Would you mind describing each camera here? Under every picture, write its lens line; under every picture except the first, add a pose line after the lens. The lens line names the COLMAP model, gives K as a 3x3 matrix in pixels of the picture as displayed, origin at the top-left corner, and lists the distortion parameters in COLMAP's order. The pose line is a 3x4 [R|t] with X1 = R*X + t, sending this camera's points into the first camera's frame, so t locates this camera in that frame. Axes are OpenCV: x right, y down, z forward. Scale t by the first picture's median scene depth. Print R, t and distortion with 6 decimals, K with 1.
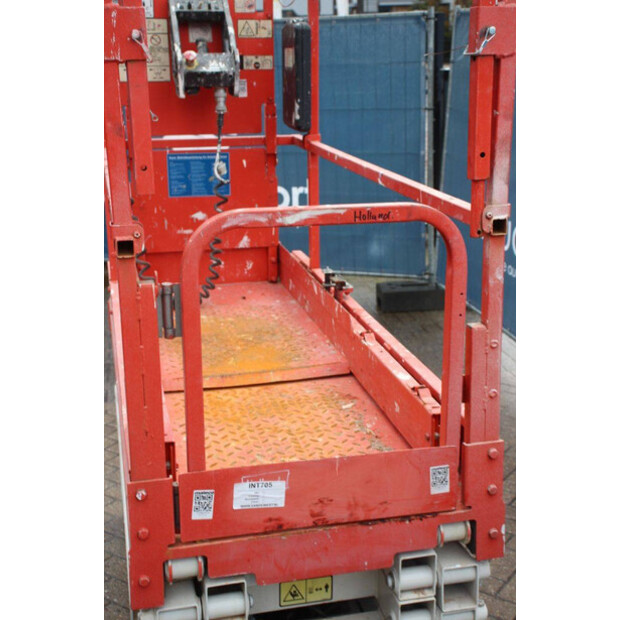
lens RADIAL K [[929.4, 0, 309.6], [0, 929.4, 310.6], [0, 0, 1]] dist [0.089092, 0.000000]
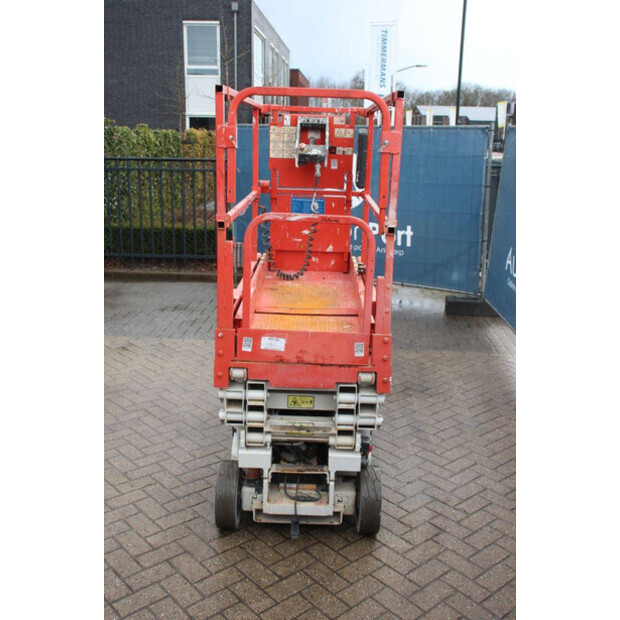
lens RADIAL K [[706.2, 0, 310.0], [0, 706.2, 309.5], [0, 0, 1]] dist [-0.071559, 0.000000]
pose [[0.968258, 0.099536, -0.229279, 0.372020], [-0.107507, 0.993950, -0.022507, 0.133245], [0.225651, 0.046442, 0.973101, -0.556827]]
